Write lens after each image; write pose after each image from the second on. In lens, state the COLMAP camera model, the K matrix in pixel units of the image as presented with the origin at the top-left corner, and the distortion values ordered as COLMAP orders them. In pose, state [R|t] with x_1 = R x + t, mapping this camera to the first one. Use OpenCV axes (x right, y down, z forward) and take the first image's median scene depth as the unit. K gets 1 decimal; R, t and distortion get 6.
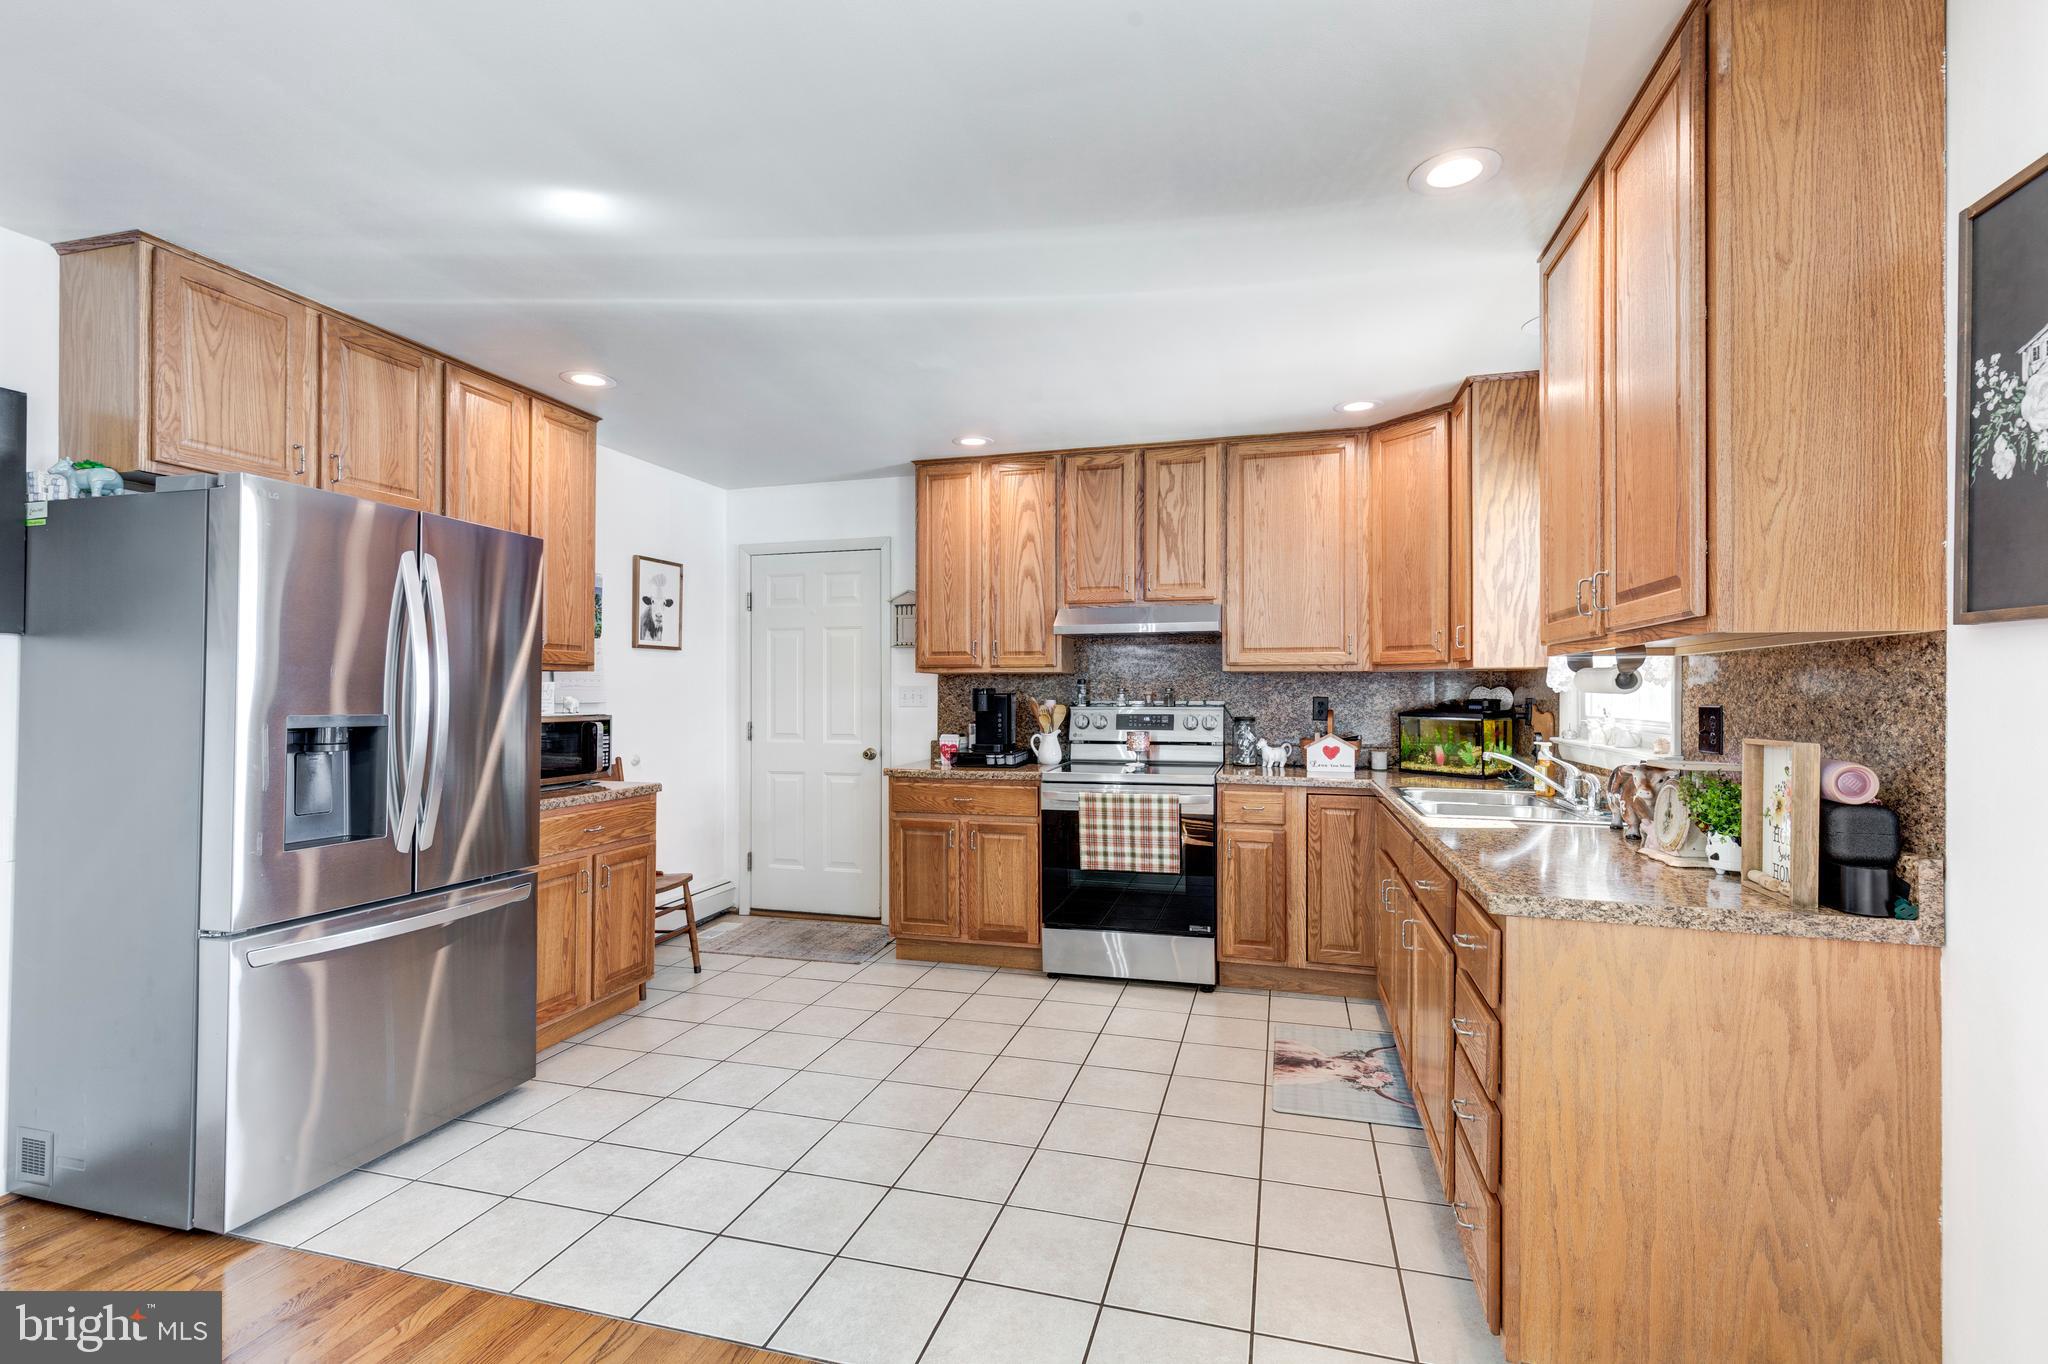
lens RADIAL K [[926.3, 0, 1028.5], [0, 926.3, 680.9], [0, 0, 1]] dist [0.002471, -0.001522]
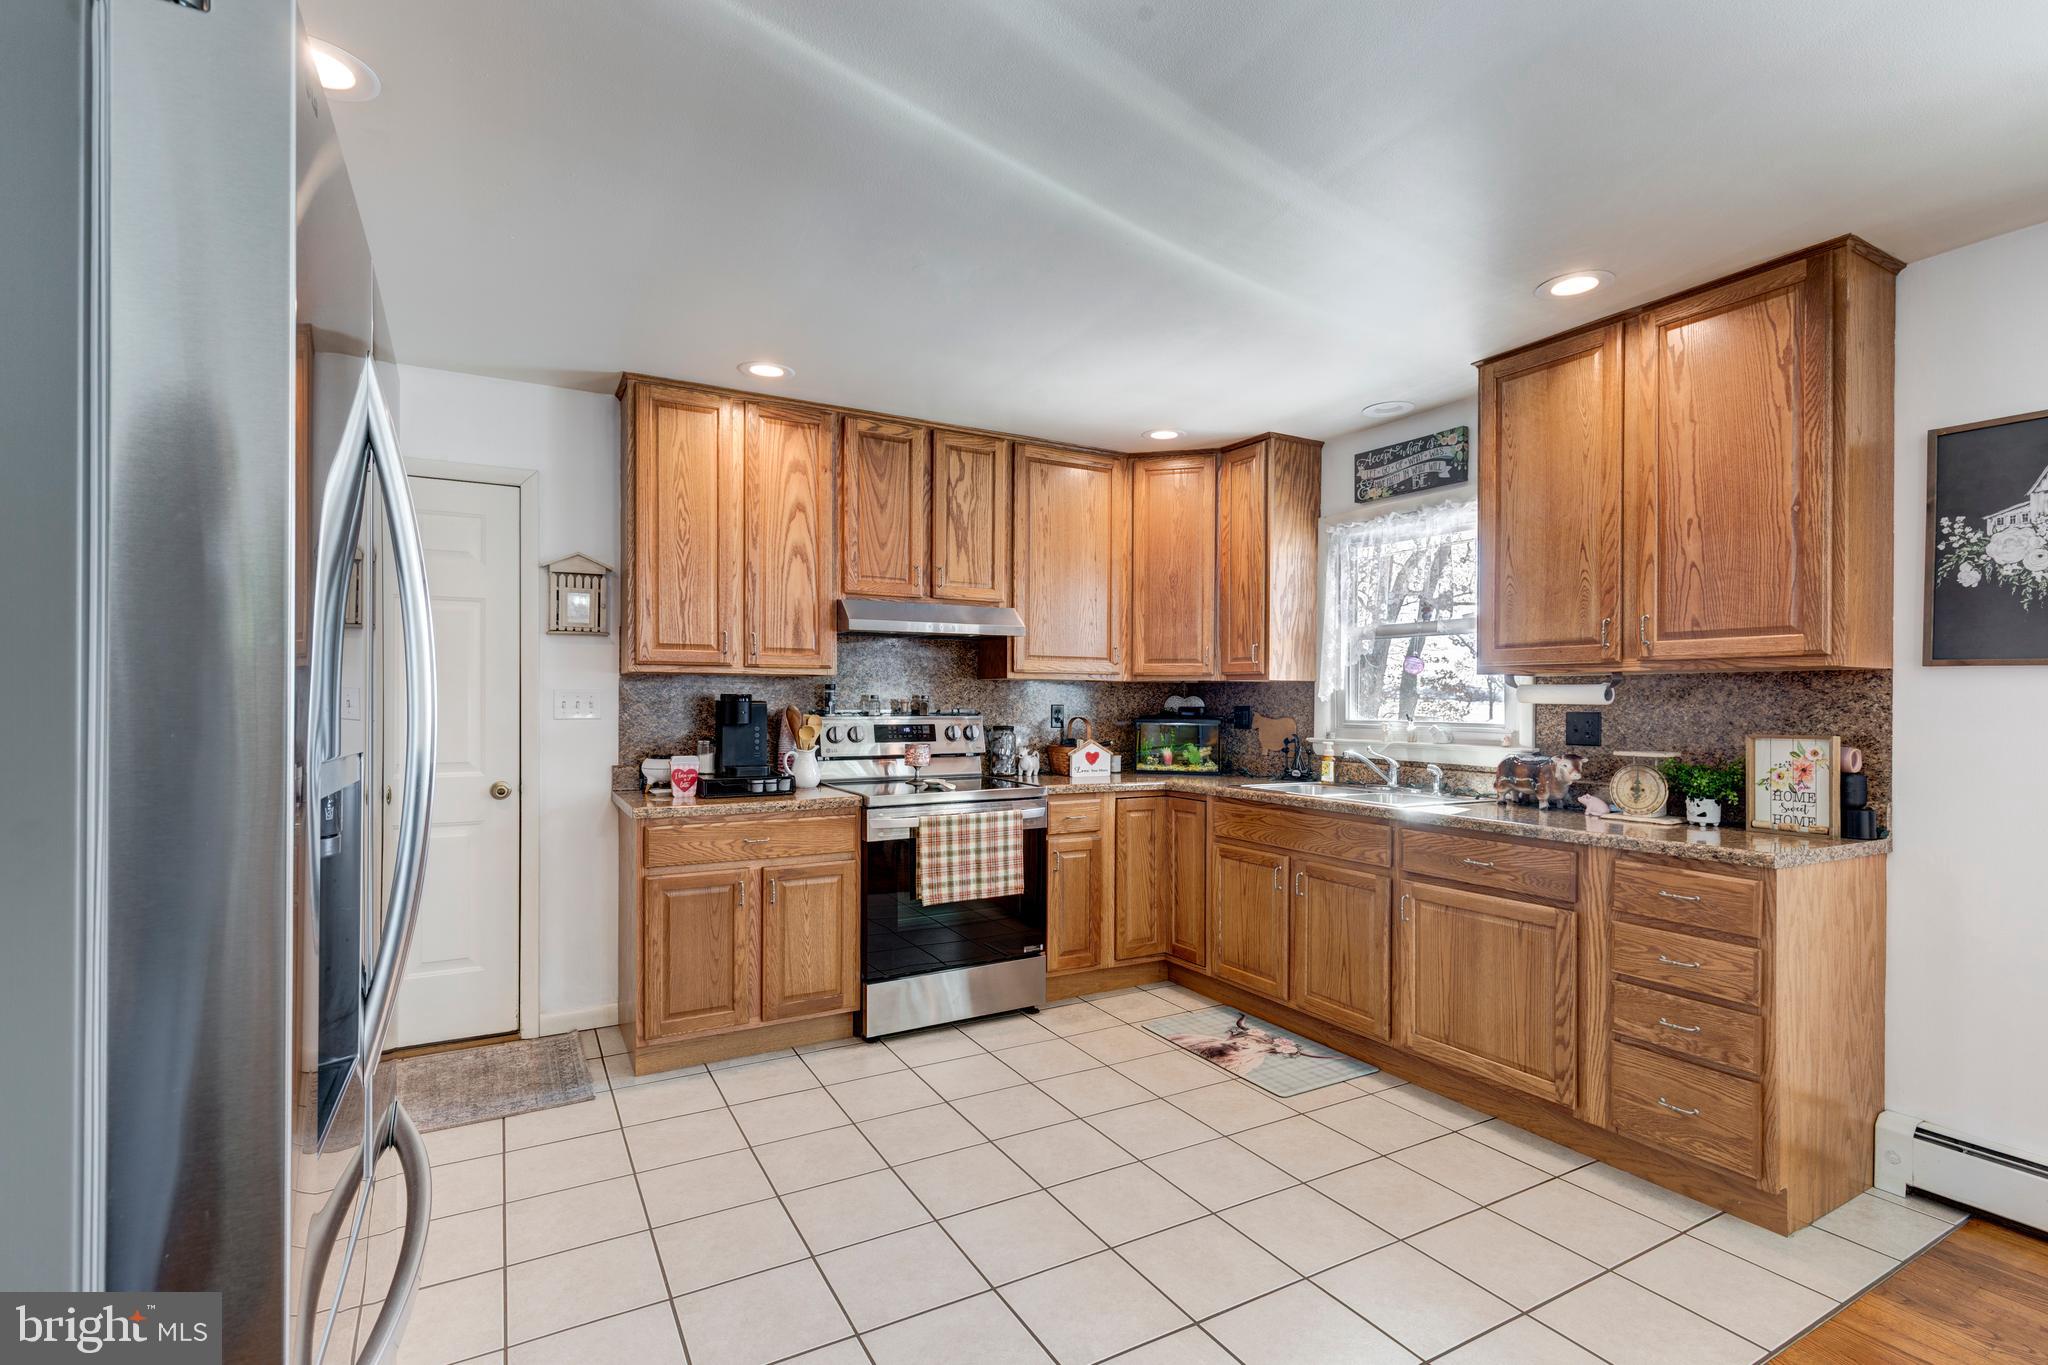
lens RADIAL K [[926.3, 0, 1032.7], [0, 926.3, 697.5], [0, 0, 1]] dist [0.002471, -0.001522]
pose [[0.704585, 0.004118, 0.709607, -0.483340], [-0.012969, 0.999891, 0.007074, 0.002597], [-0.709501, -0.014188, 0.704562, 0.325910]]
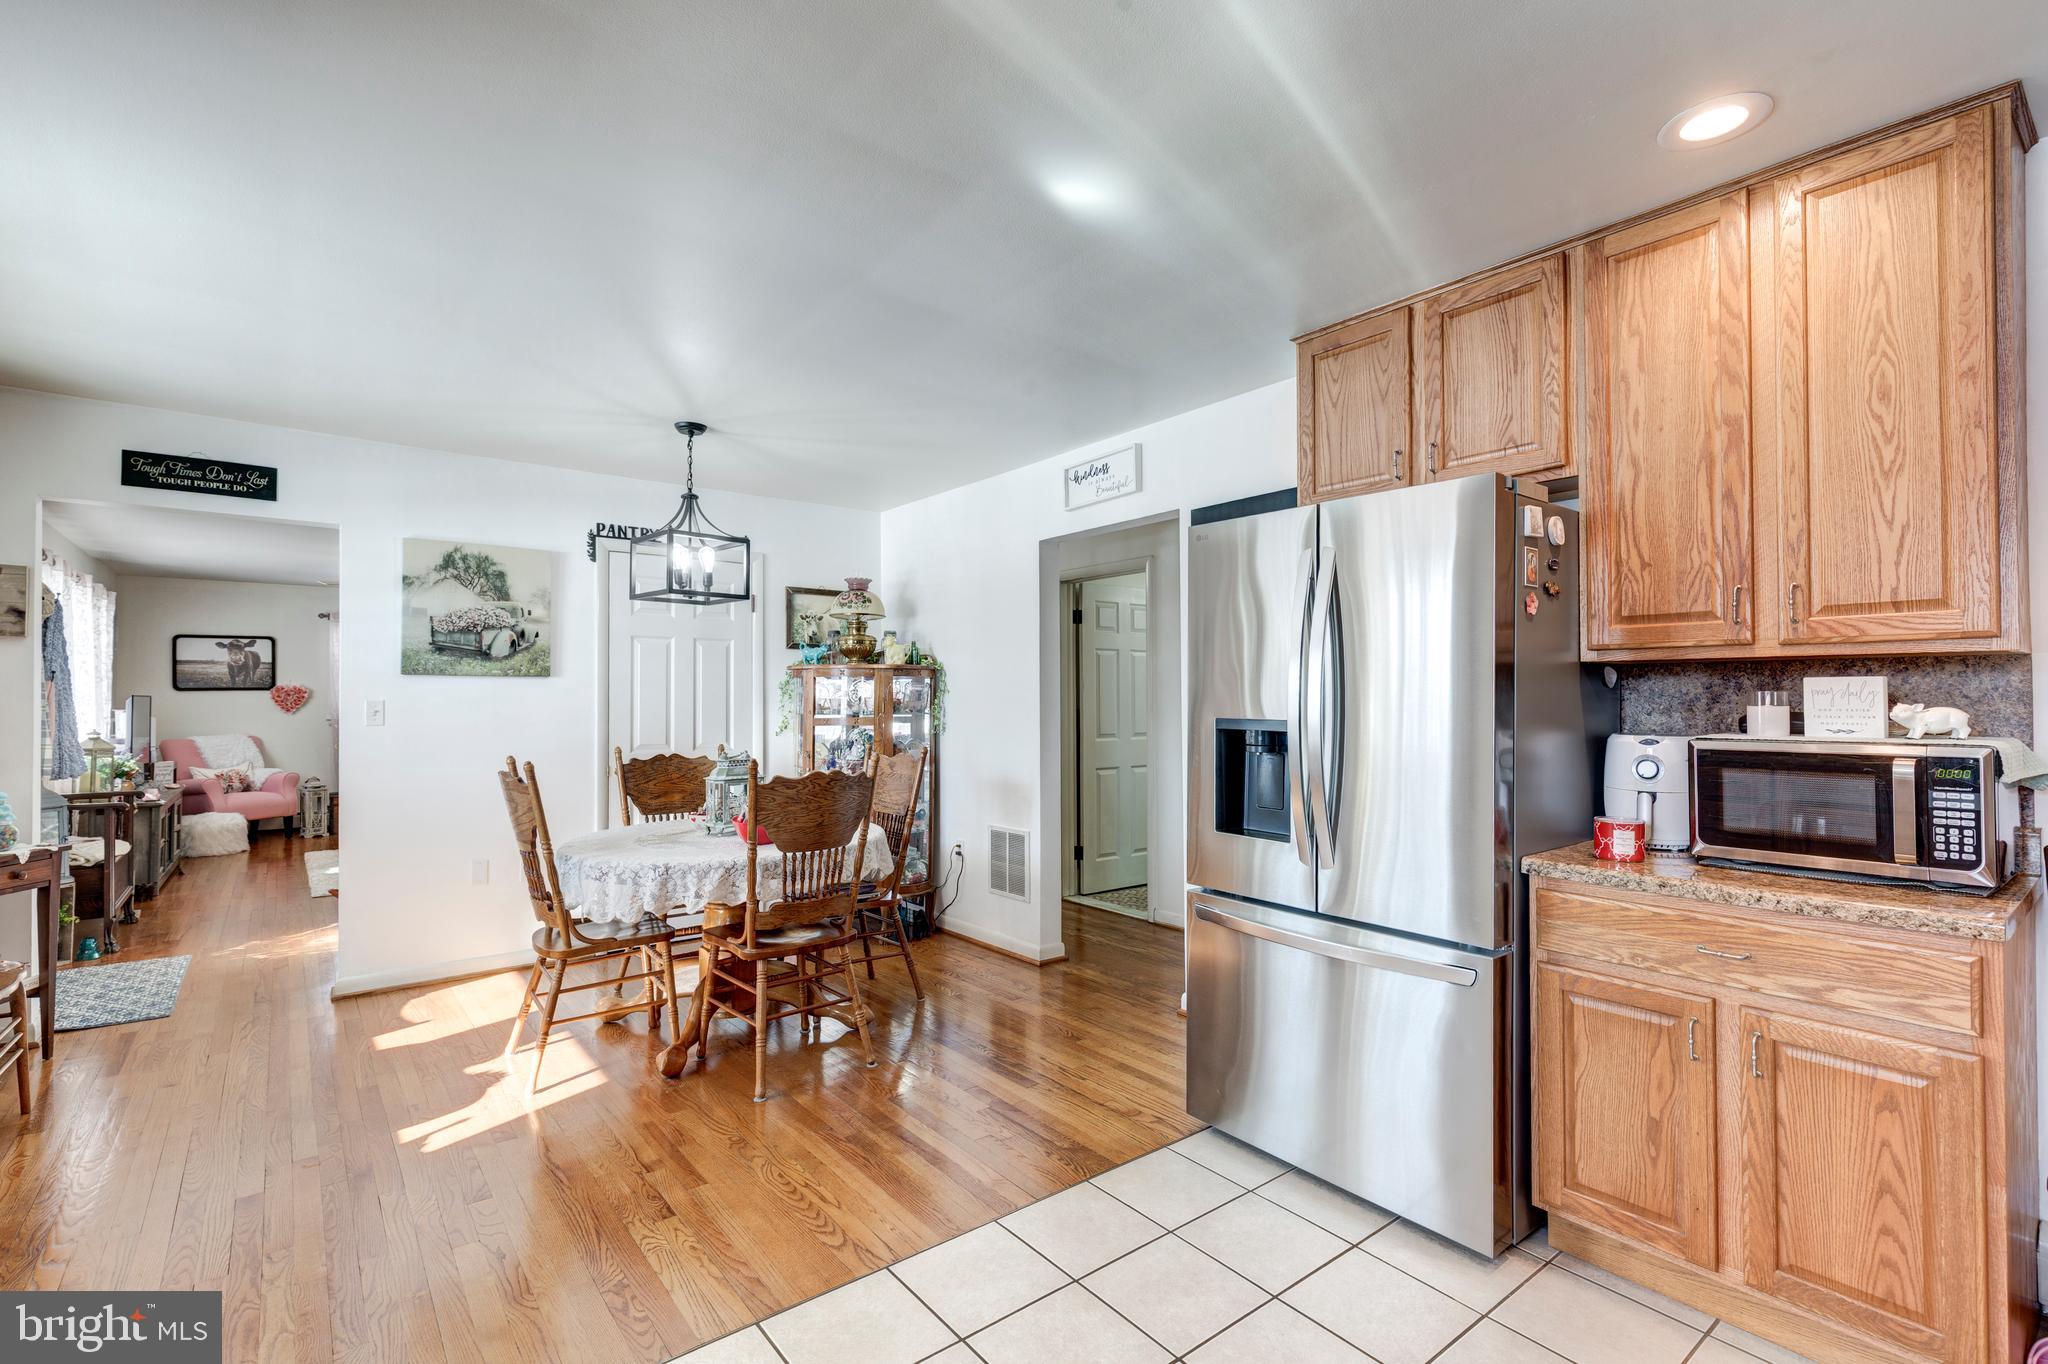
lens RADIAL K [[926.3, 0, 1019.2], [0, 926.3, 688.4], [0, 0, 1]] dist [0.002471, -0.001522]
pose [[-0.588148, -0.010552, -0.808685, 0.168112], [0.013186, 0.999657, -0.022634, 0.012105], [0.808646, -0.023975, -0.587807, 0.827026]]
